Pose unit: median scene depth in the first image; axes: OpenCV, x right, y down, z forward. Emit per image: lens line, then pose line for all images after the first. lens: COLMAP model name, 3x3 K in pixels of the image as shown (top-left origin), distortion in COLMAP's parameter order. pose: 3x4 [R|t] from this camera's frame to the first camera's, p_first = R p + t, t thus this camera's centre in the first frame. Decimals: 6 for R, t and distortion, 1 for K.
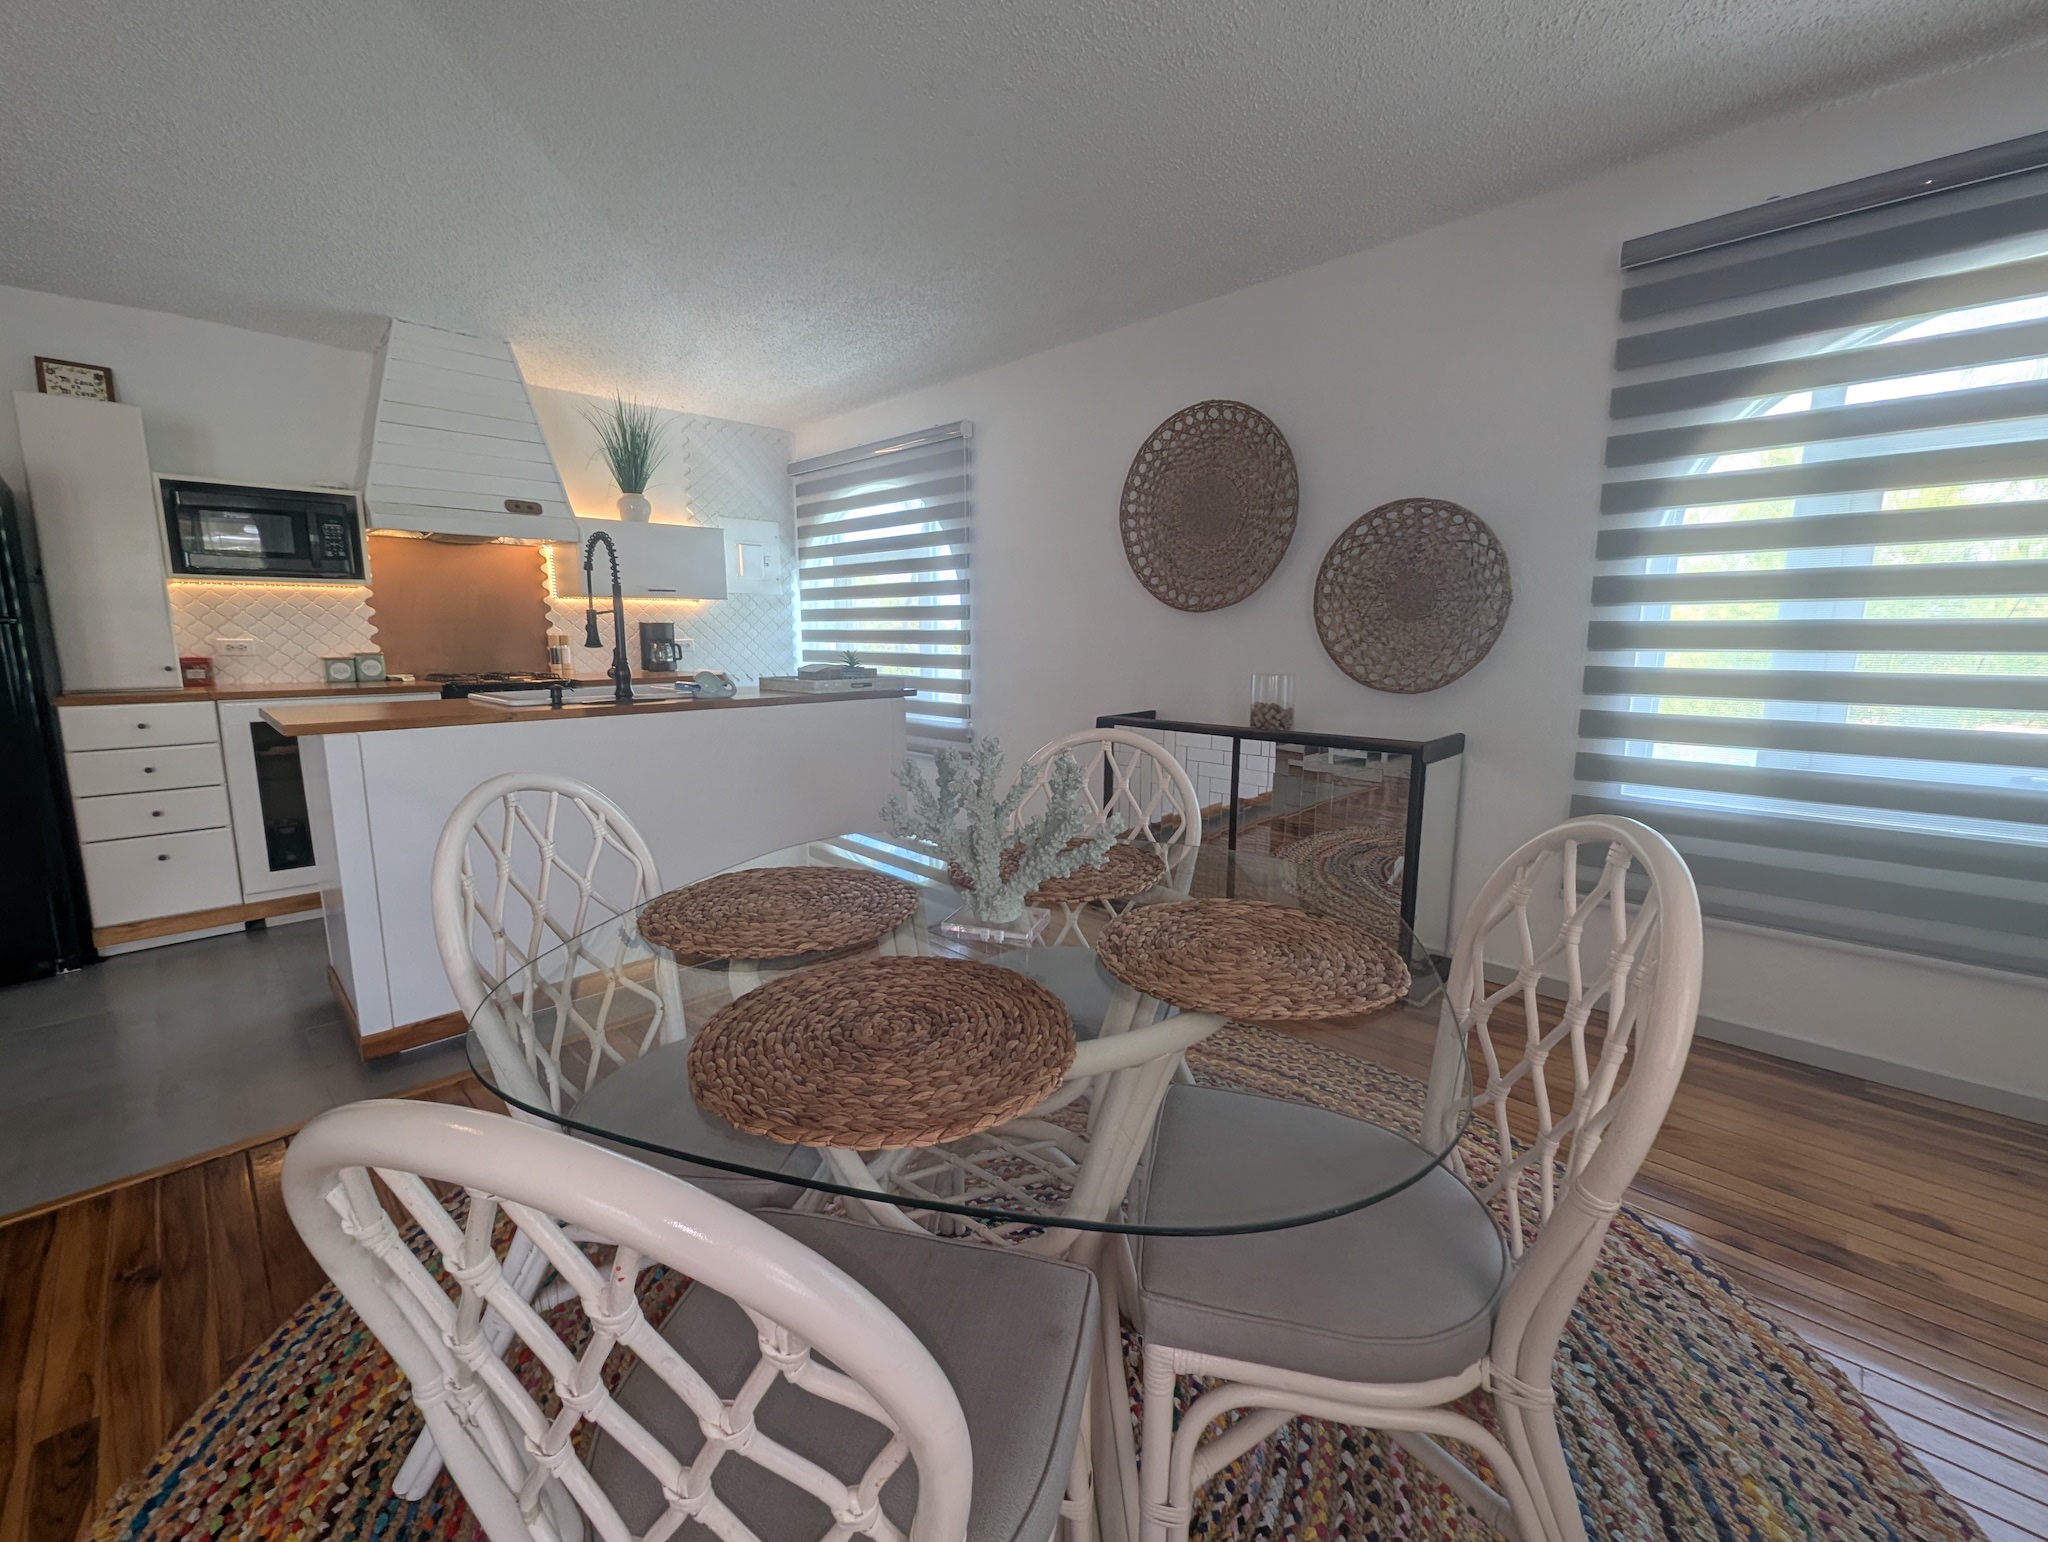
lens RADIAL K [[839.1, 0, 1025.5], [0, 839.1, 769.7], [0, 0, 1]] dist [0.002085, -0.001767]
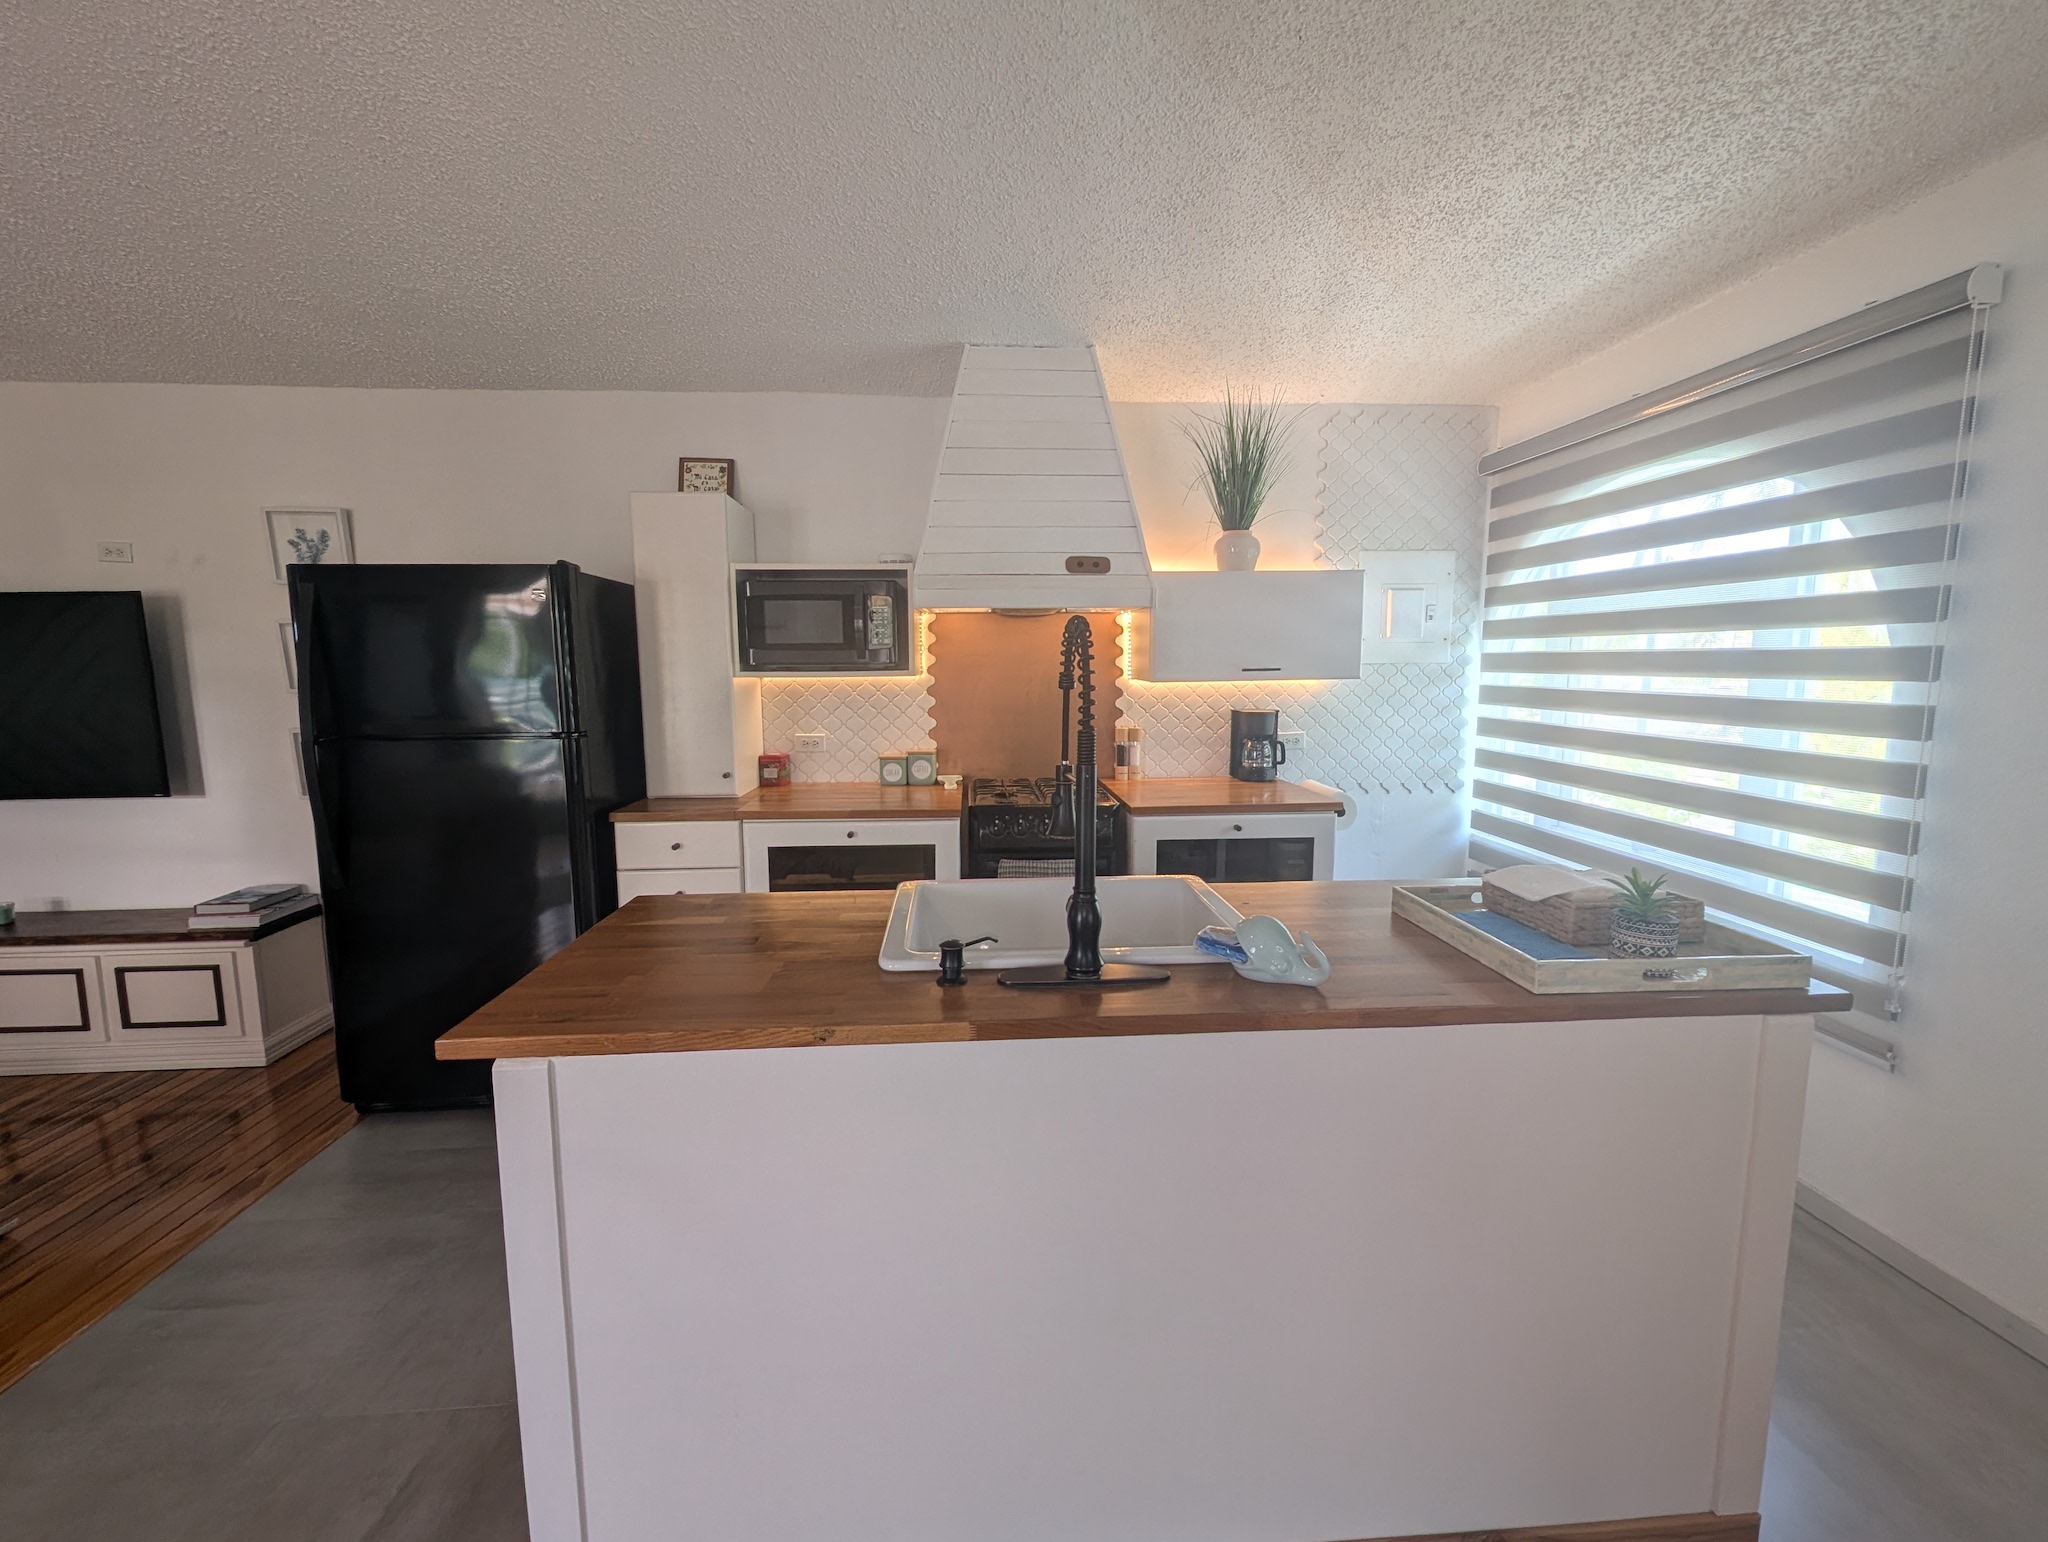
lens RADIAL K [[839.1, 0, 1030.1], [0, 839.1, 764.1], [0, 0, 1]] dist [0.002085, -0.001767]
pose [[0.749346, 0.074844, -0.657936, -0.156040], [-0.101703, 0.994811, -0.002668, -0.147180], [0.654322, 0.068913, 0.753069, 0.474086]]
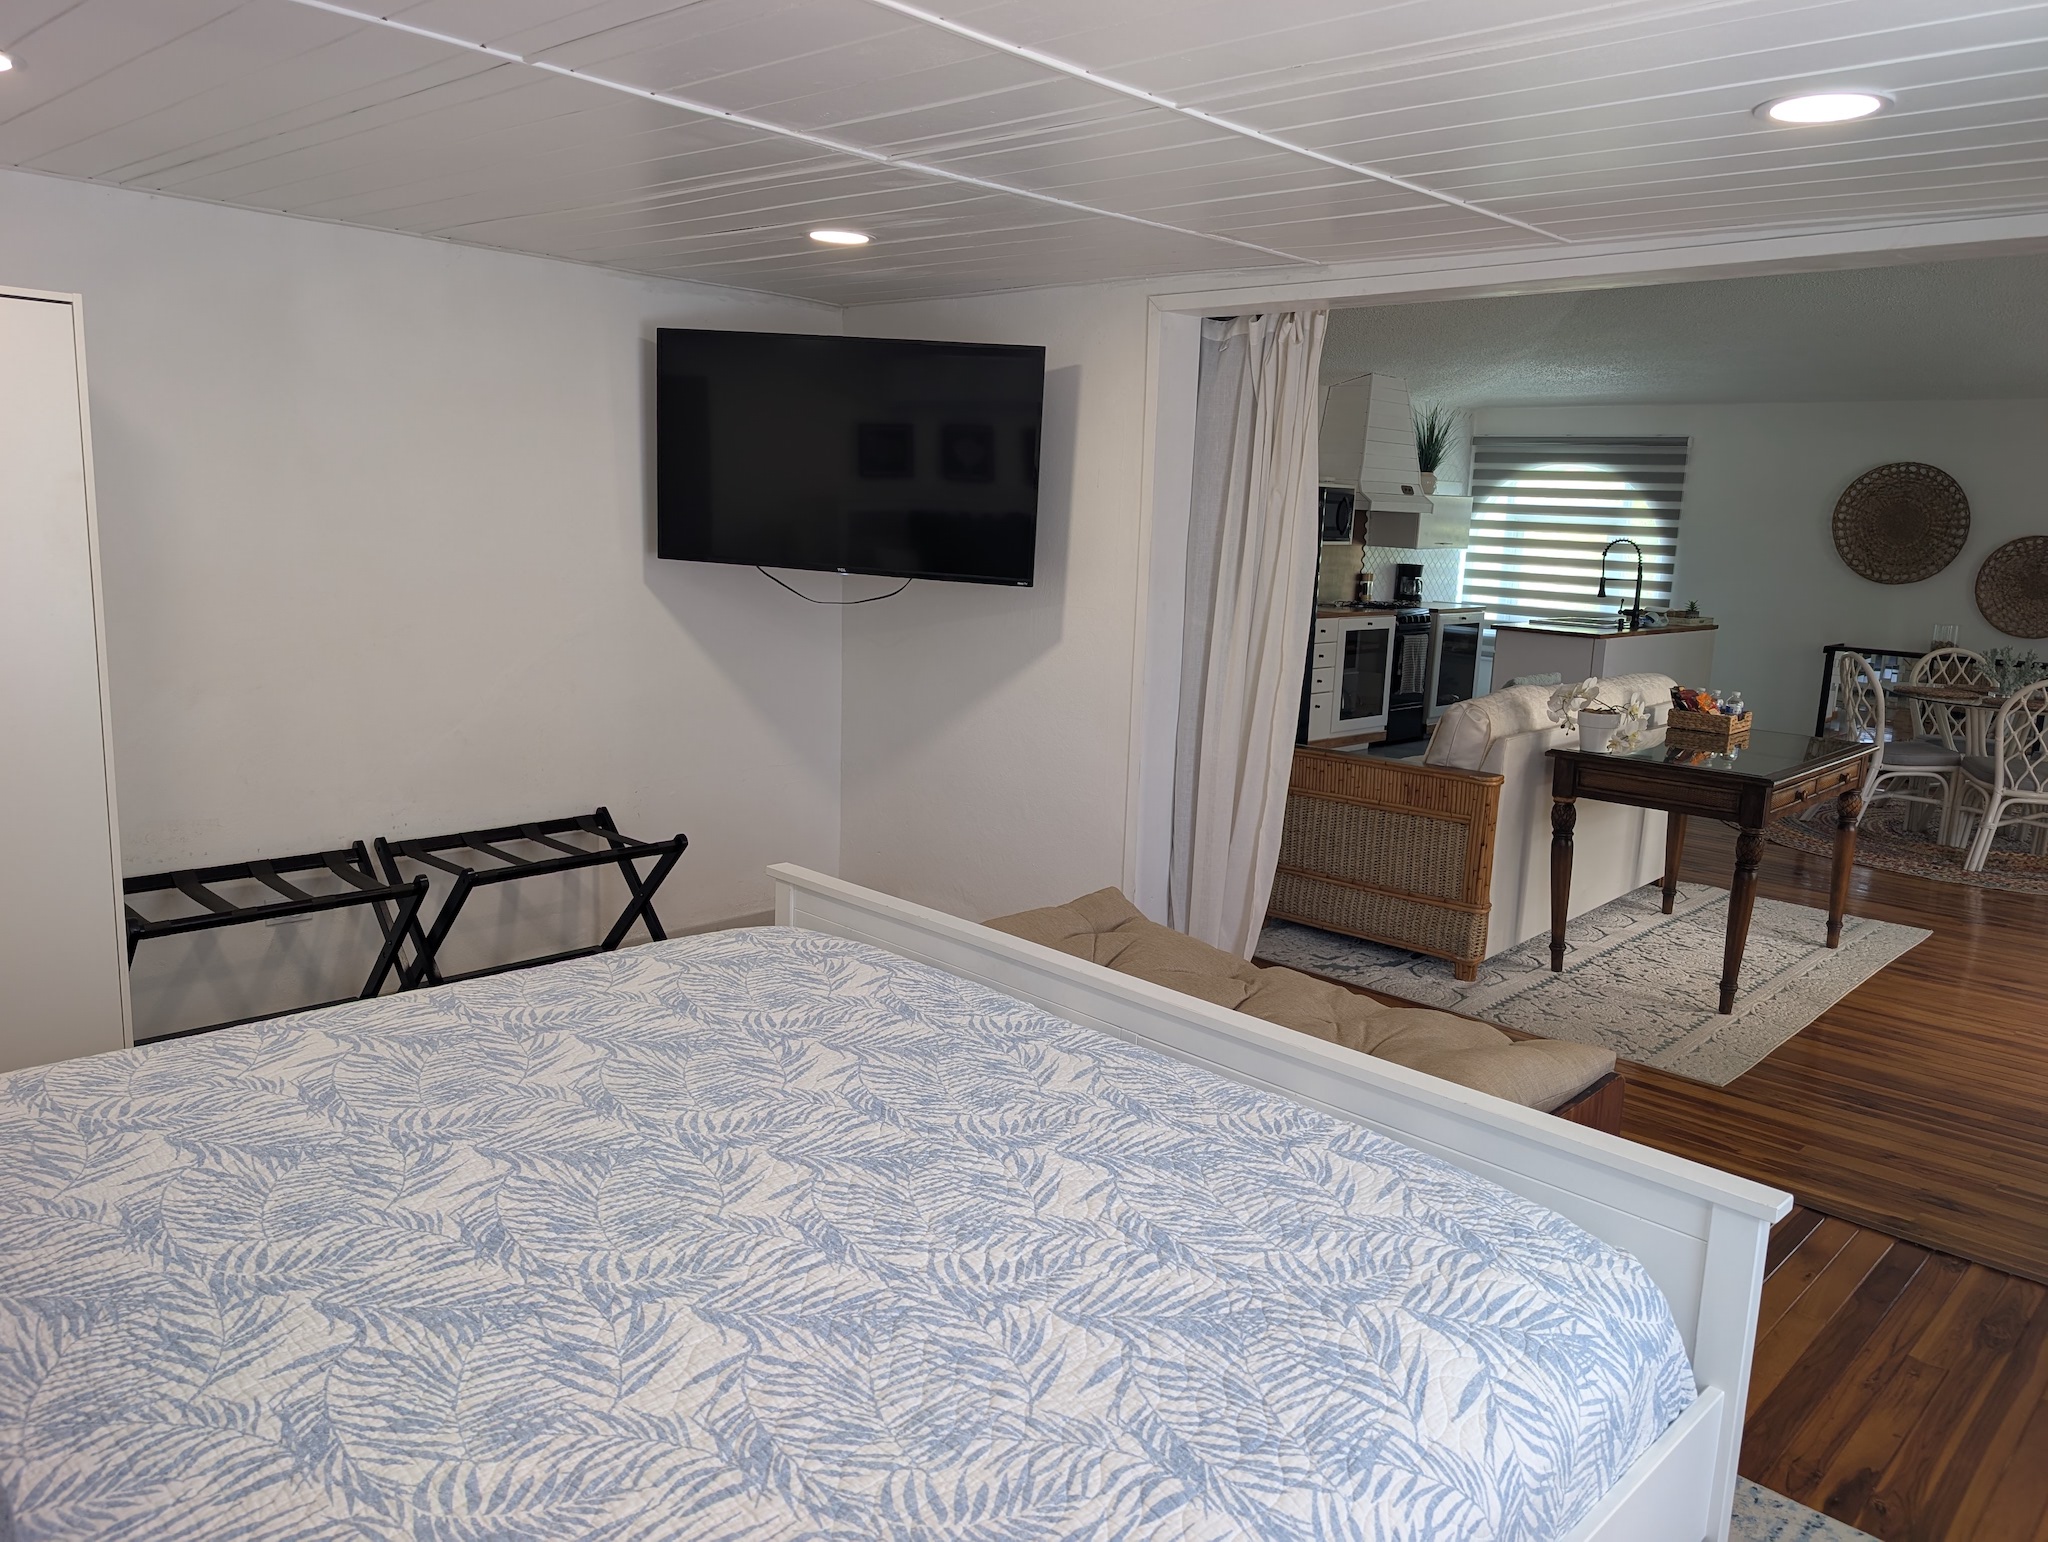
lens RADIAL K [[1464.8, 0, 1047.0], [0, 1464.8, 767.6], [0, 0, 1]] dist [0.029567, -0.014109]
pose [[0.999078, 0.033788, 0.026491, -1.423368], [-0.034231, 0.999279, 0.016442, 0.169811], [-0.025916, -0.017334, 0.999514, -1.753155]]
